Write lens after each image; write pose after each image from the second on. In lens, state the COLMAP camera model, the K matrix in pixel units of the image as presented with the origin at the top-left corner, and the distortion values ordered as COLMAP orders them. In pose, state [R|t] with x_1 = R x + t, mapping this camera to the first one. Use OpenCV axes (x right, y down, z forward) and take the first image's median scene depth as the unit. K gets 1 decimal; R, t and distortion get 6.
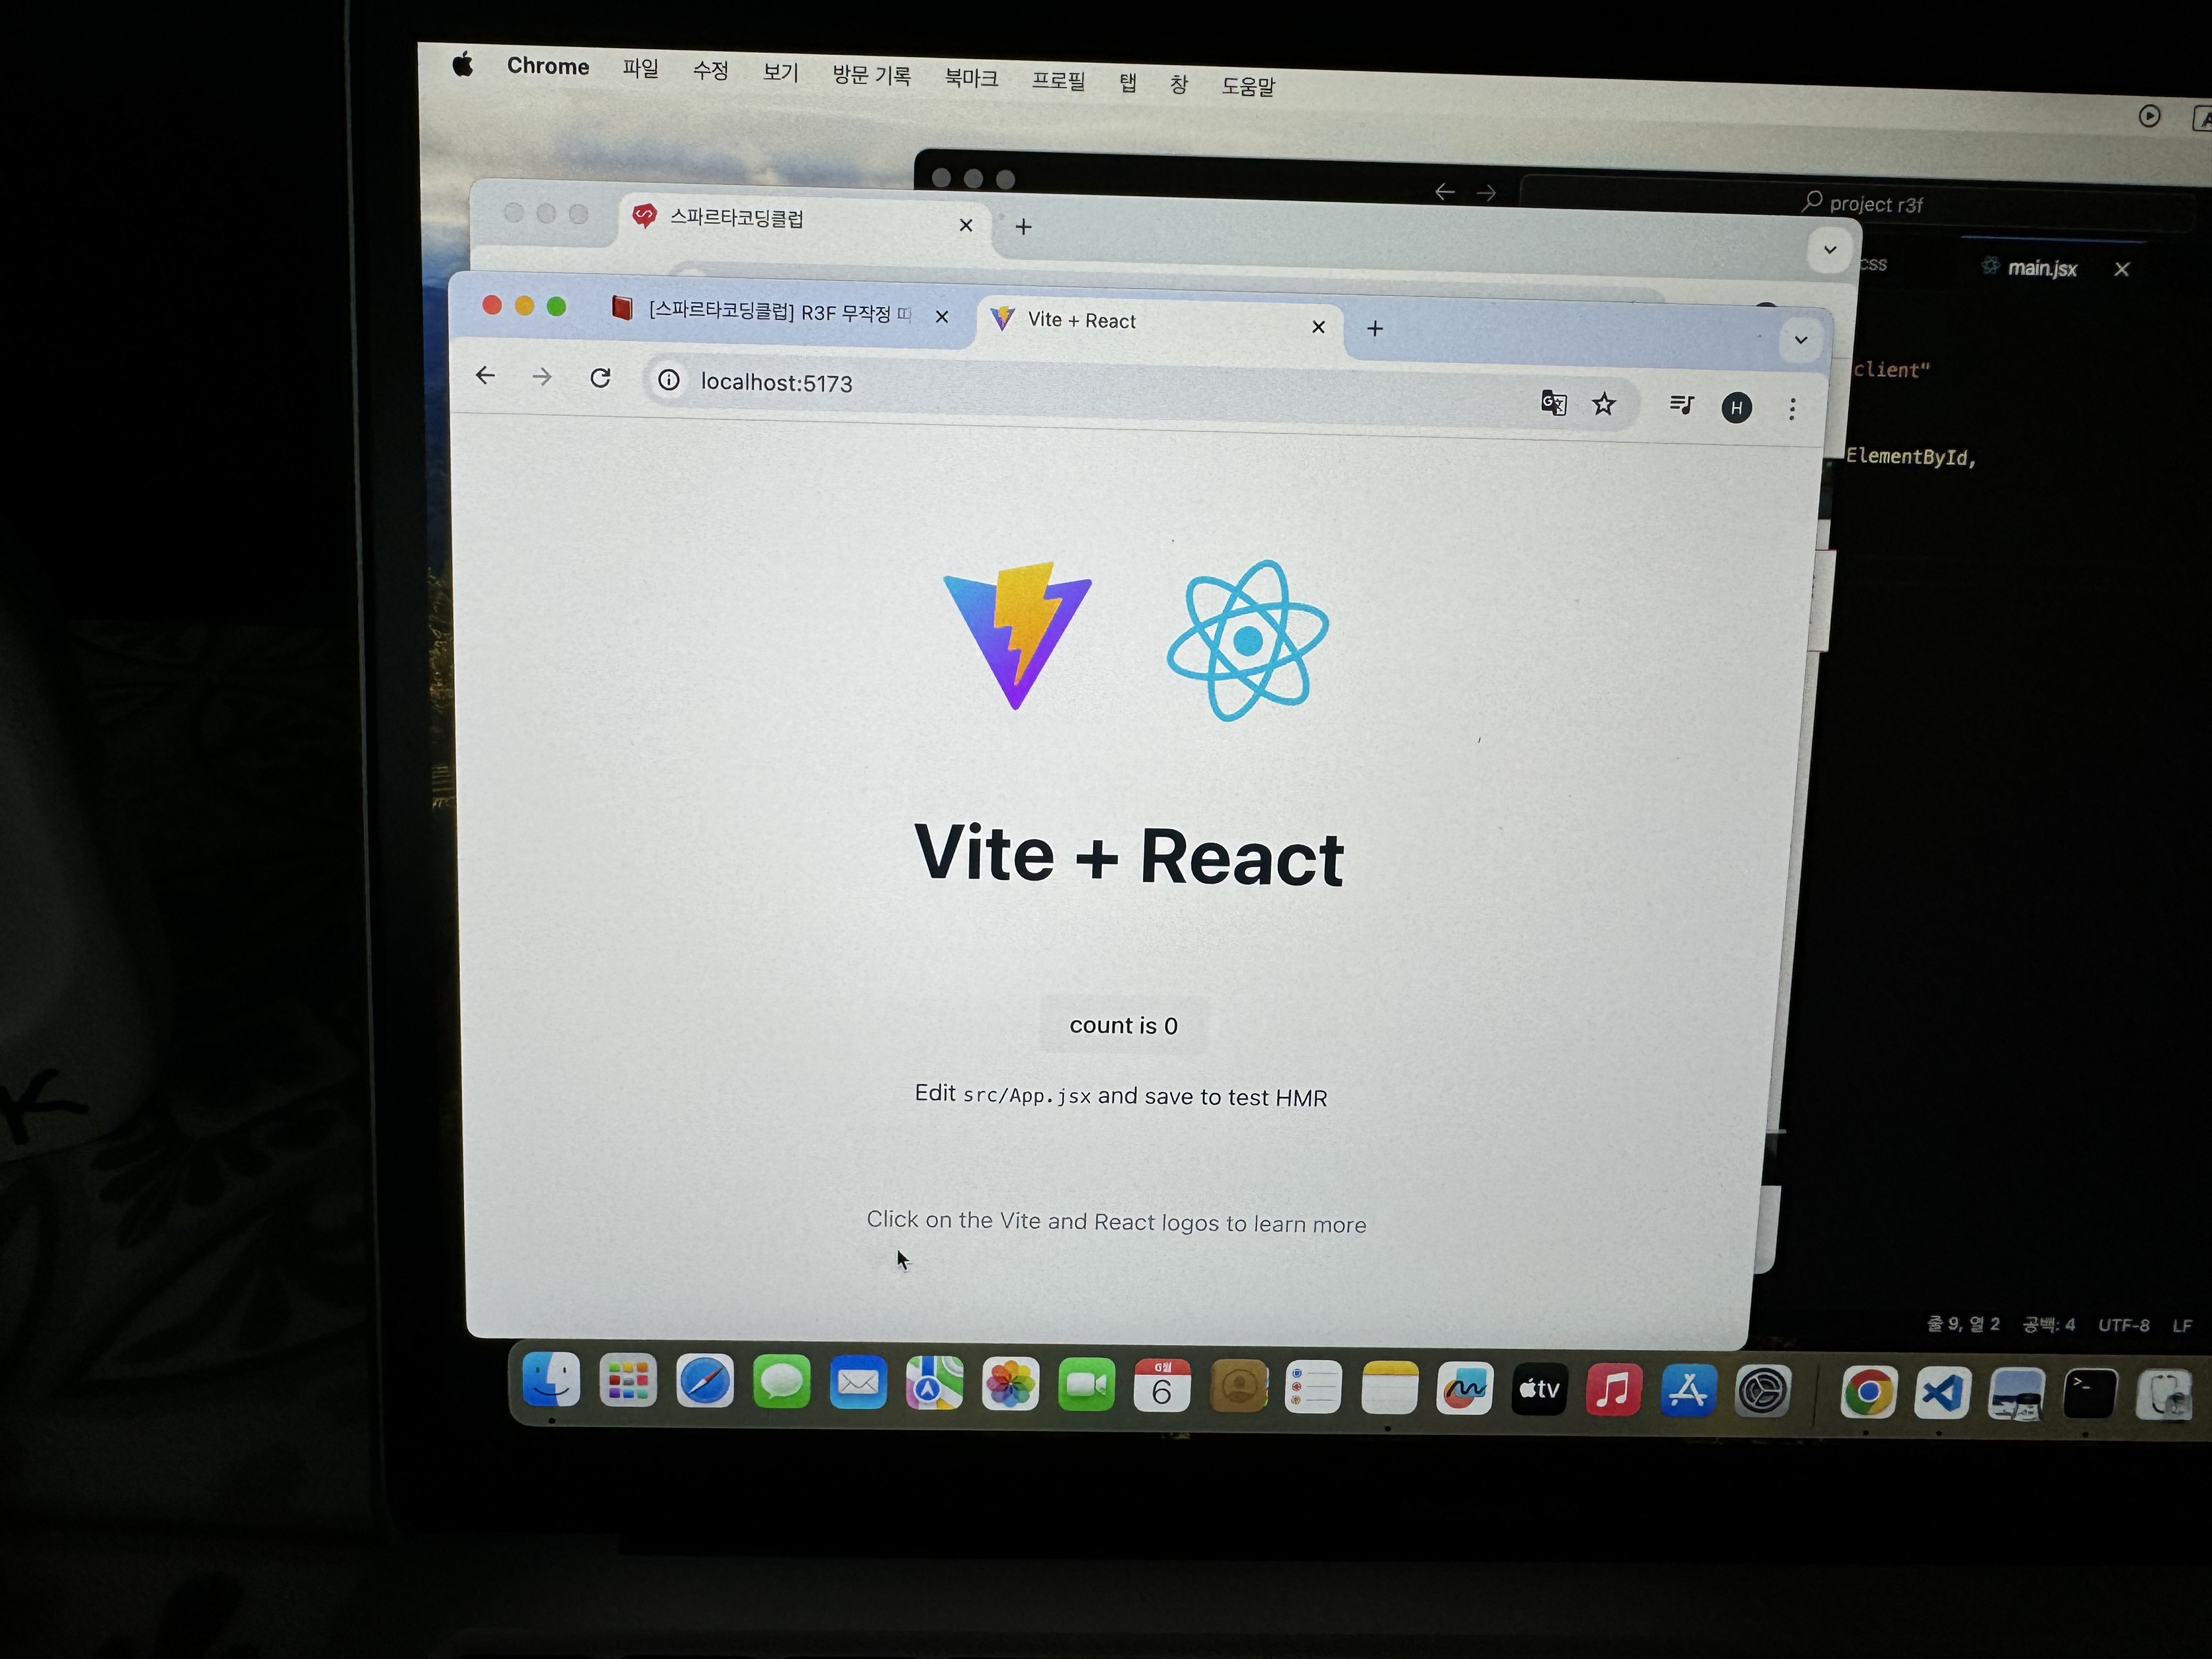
lens RADIAL K [[1679.3, 0, 1041.5], [0, 1679.3, 824.5], [0, 0, 1]] dist [-0.010195, 0.005979]
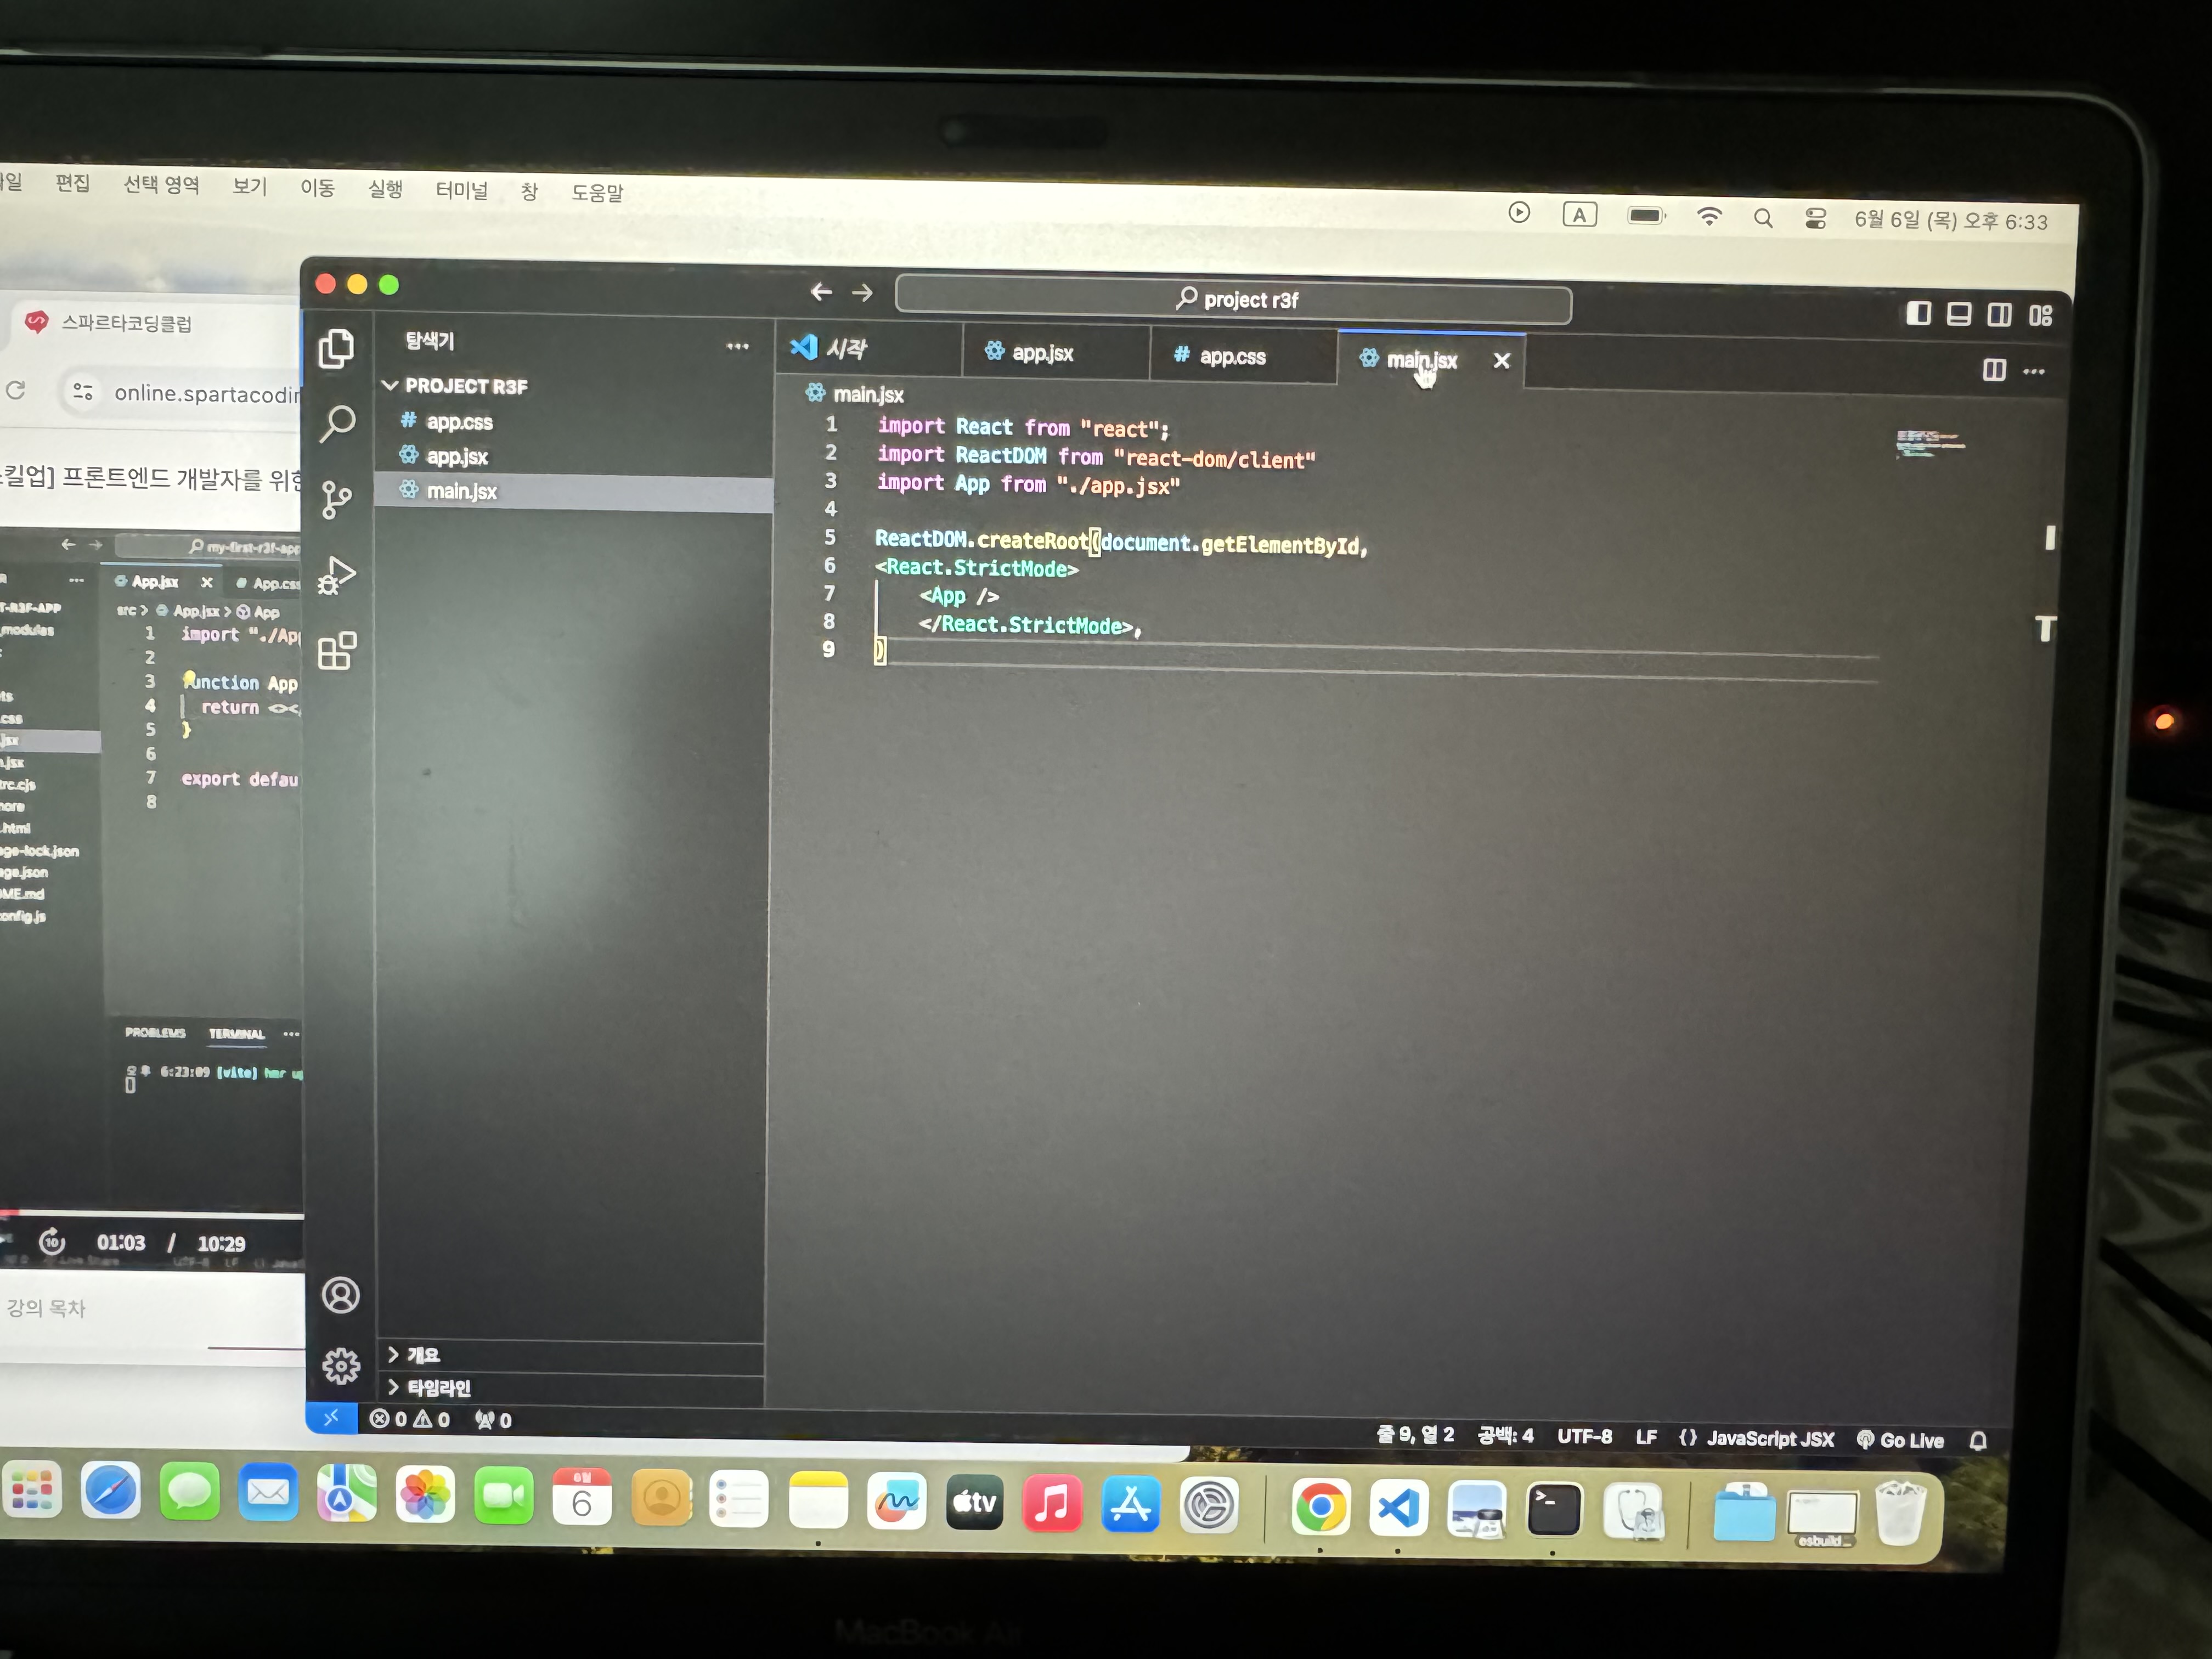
lens RADIAL K [[1679.3, 0, 1041.5], [0, 1679.3, 824.5], [0, 0, 1]] dist [-0.010195, 0.005979]
pose [[0.999886, -0.004058, -0.014574, 0.355848], [0.002988, 0.997351, -0.072680, 0.017956], [0.014830, 0.072628, 0.997249, 0.008964]]
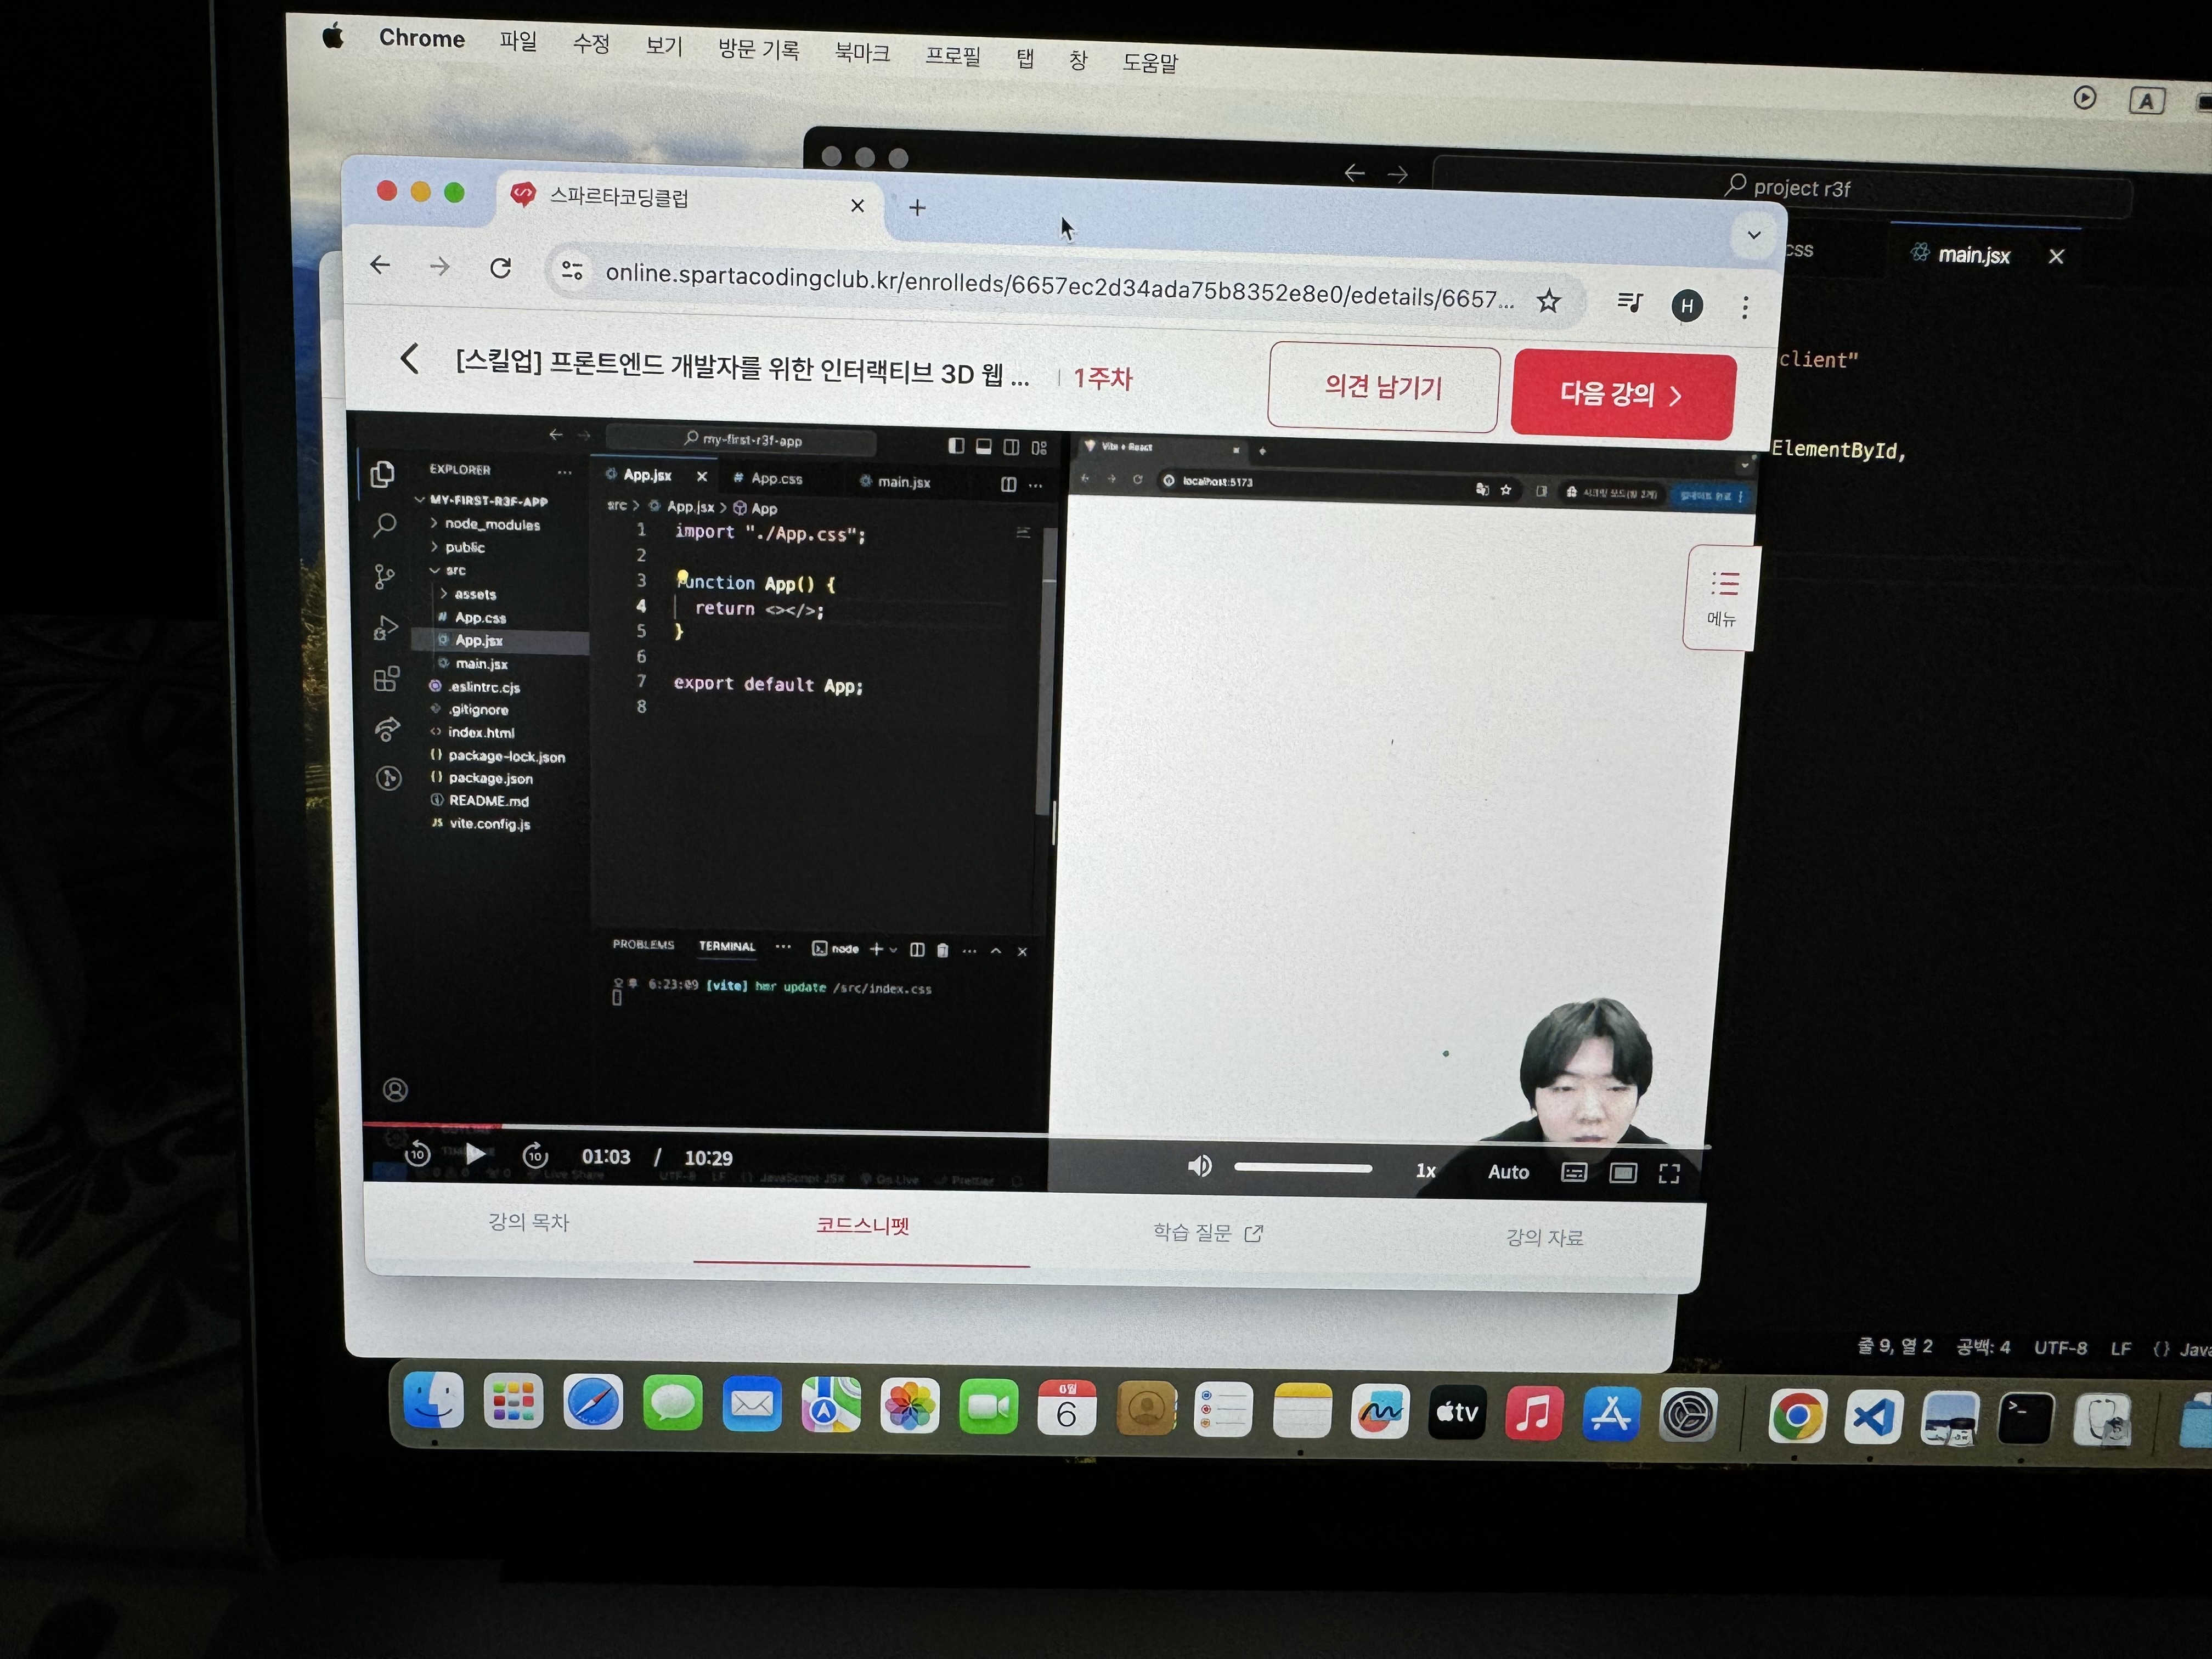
lens RADIAL K [[1679.3, 0, 1041.5], [0, 1679.3, 824.5], [0, 0, 1]] dist [-0.010195, 0.005979]
pose [[0.999991, 0.003175, 0.002706, 0.053982], [-0.003173, 0.999995, -0.000571, -0.001301], [-0.002707, 0.000562, 0.999996, 0.032833]]
